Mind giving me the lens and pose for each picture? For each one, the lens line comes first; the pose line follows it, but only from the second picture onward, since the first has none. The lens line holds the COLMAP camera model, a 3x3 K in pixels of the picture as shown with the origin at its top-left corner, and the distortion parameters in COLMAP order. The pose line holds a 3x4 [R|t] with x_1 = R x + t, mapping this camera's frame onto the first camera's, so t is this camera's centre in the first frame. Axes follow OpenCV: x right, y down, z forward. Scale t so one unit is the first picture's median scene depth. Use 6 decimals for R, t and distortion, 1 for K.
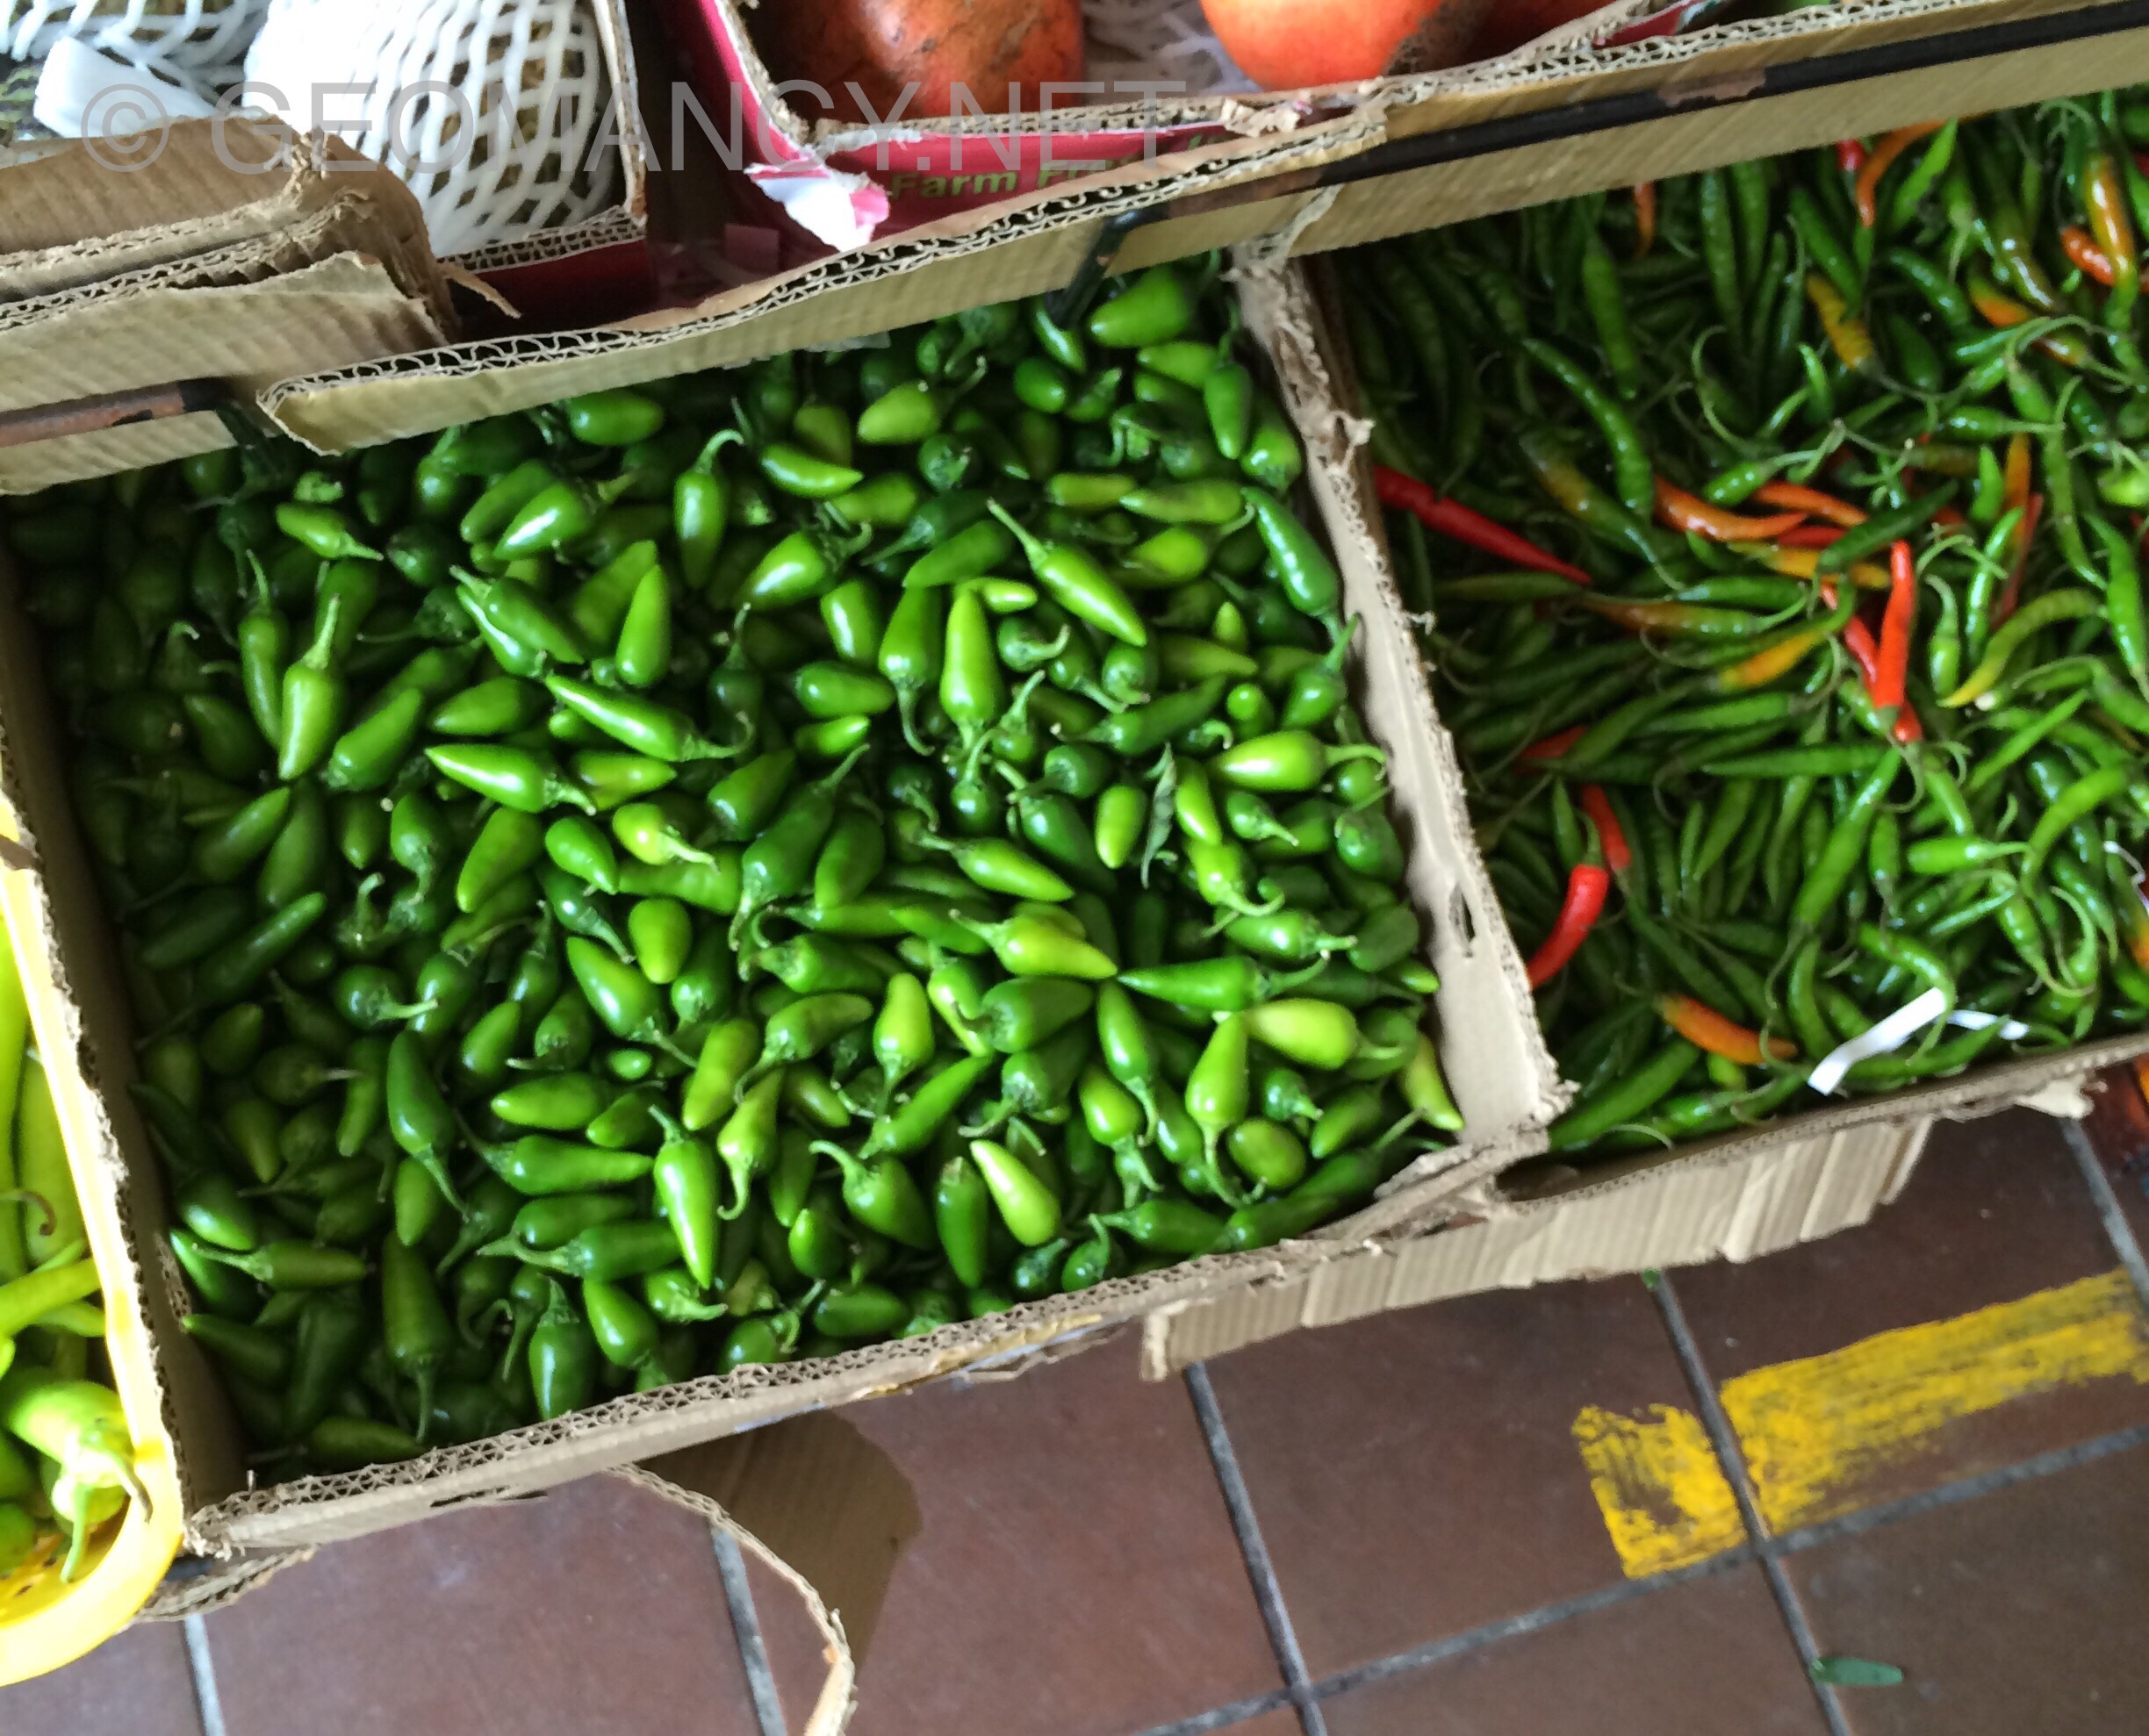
lens RADIAL K [[1652.9, 0, 1076.8], [0, 1652.9, 898.6], [0, 0, 1]] dist [0.012733, -0.007219]
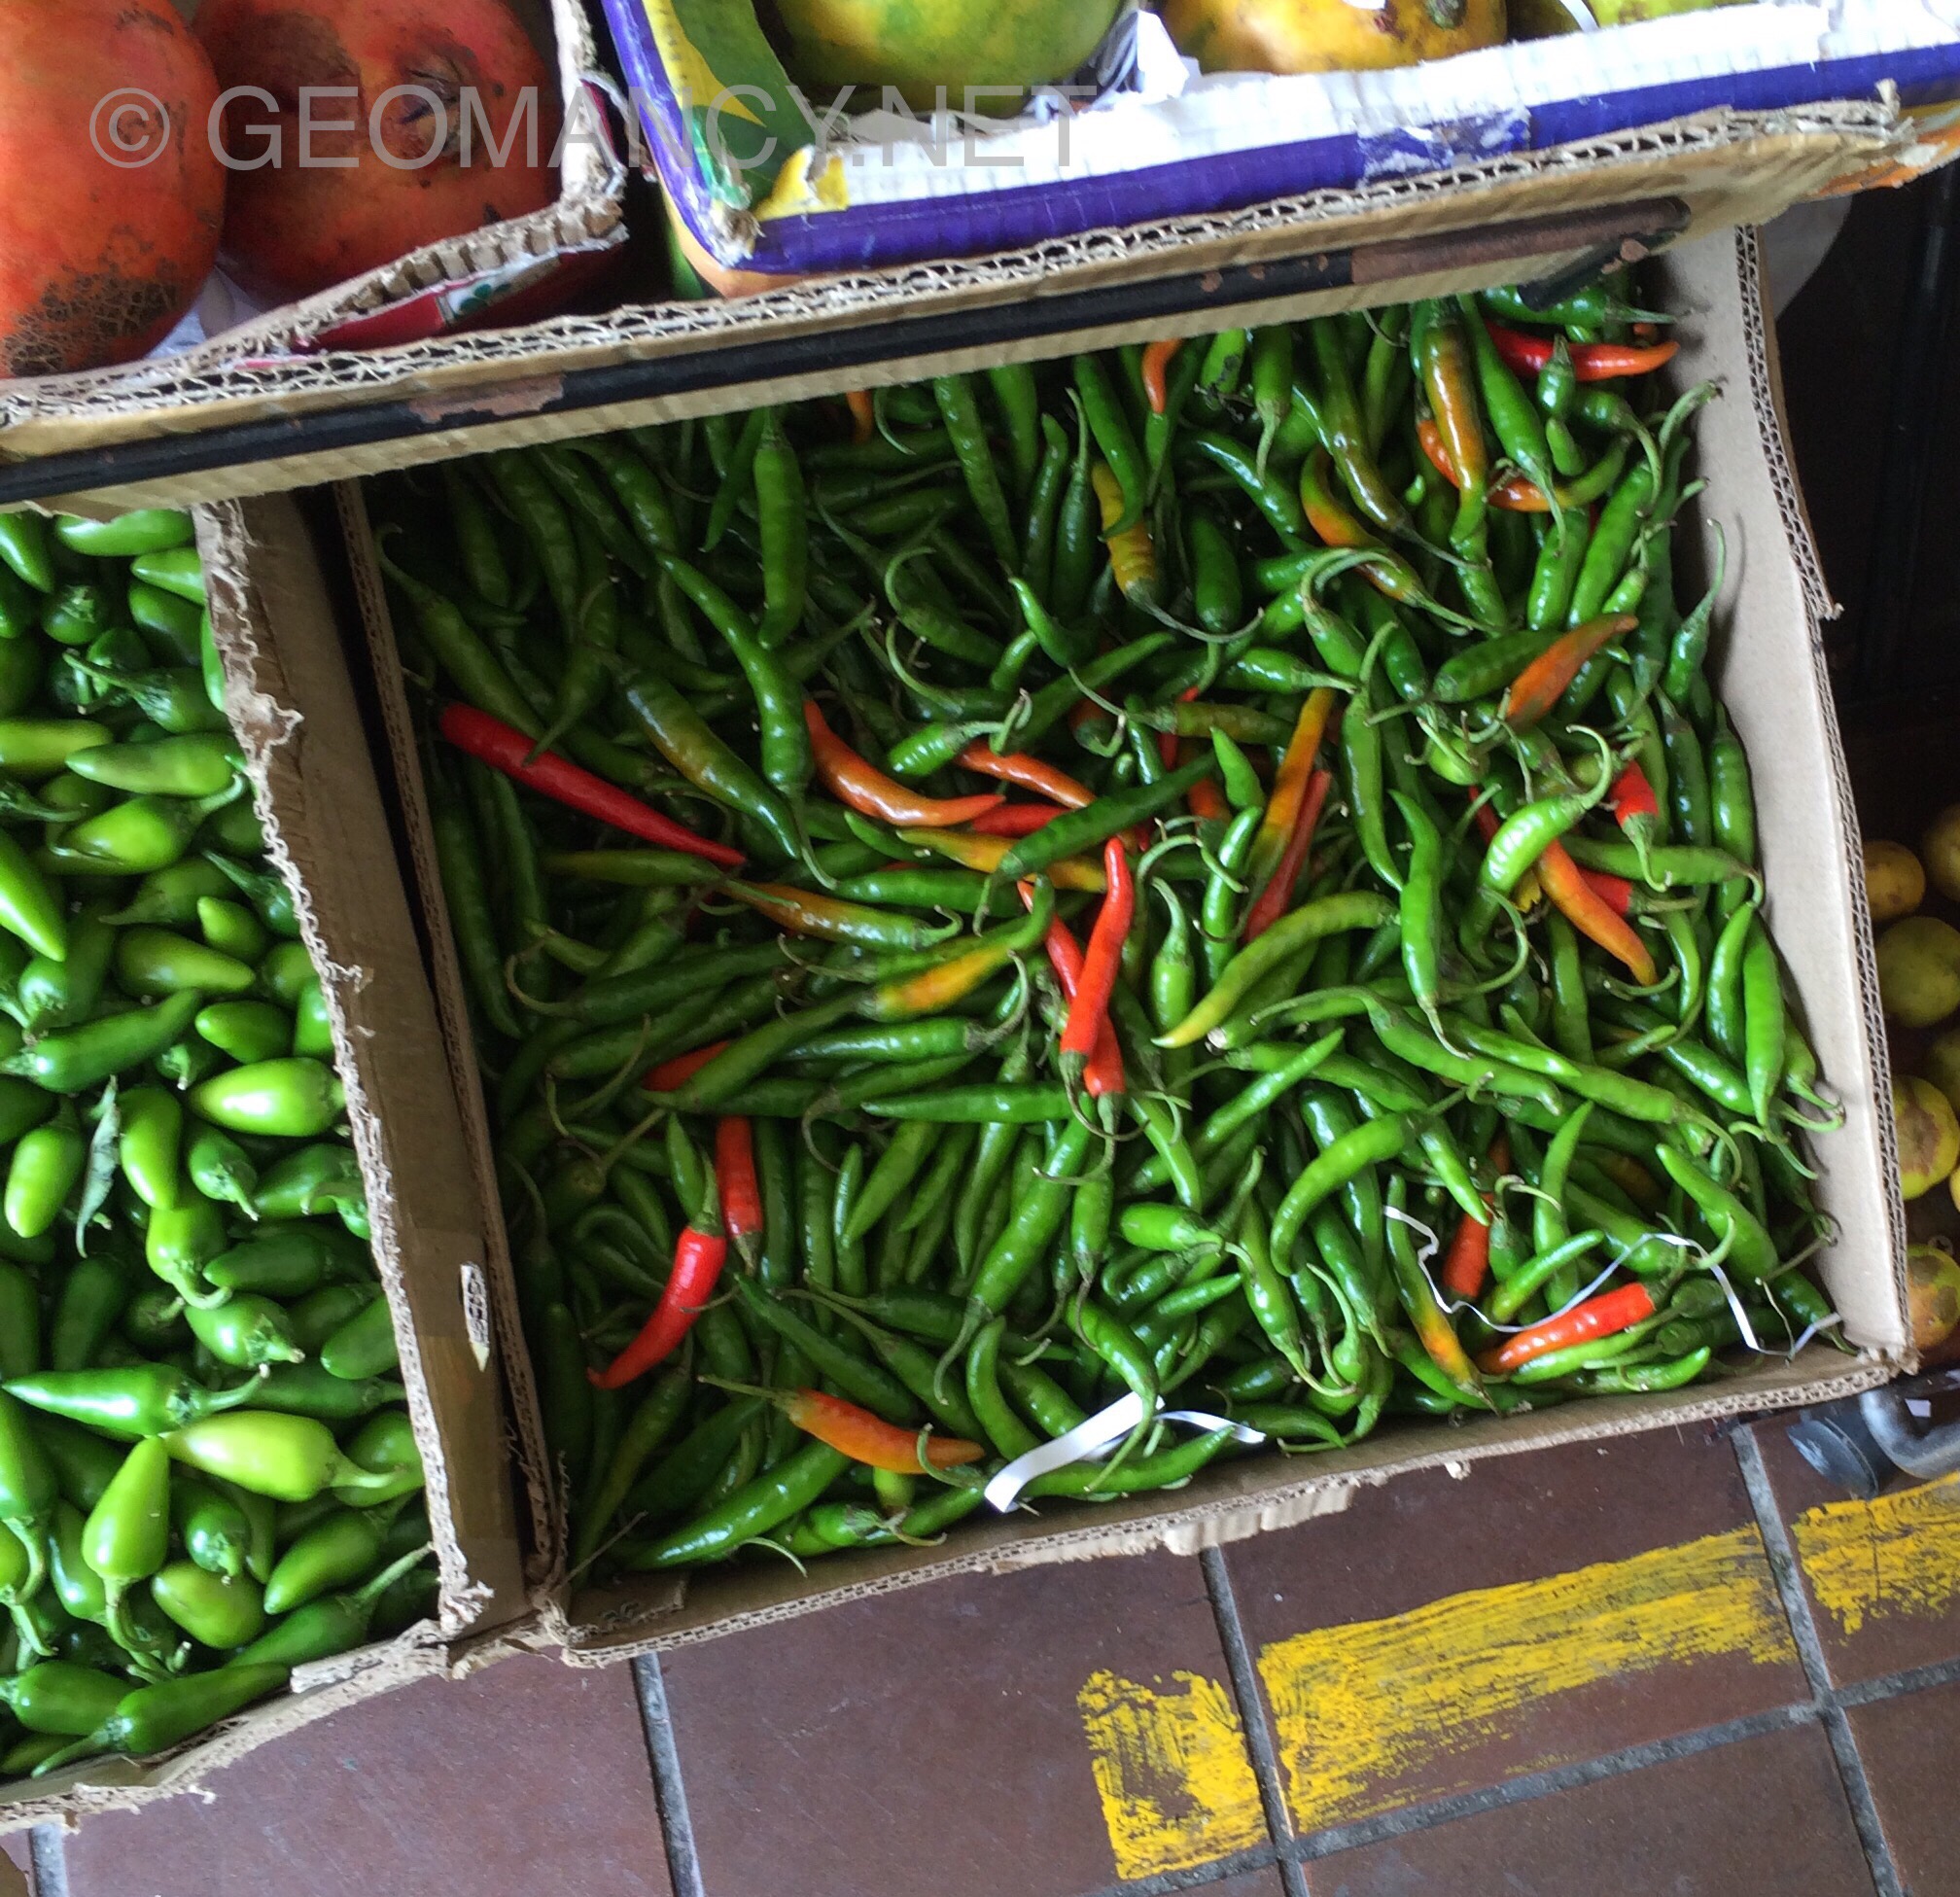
lens RADIAL K [[1888.1, 0, 979.8], [0, 1888.1, 908.7], [0, 0, 1]] dist [0.006124, 0.000000]
pose [[0.998926, 0.045117, 0.010560, 0.413884], [-0.045398, 0.998573, 0.028136, -0.198783], [-0.009275, -0.028585, 0.999548, 0.090458]]
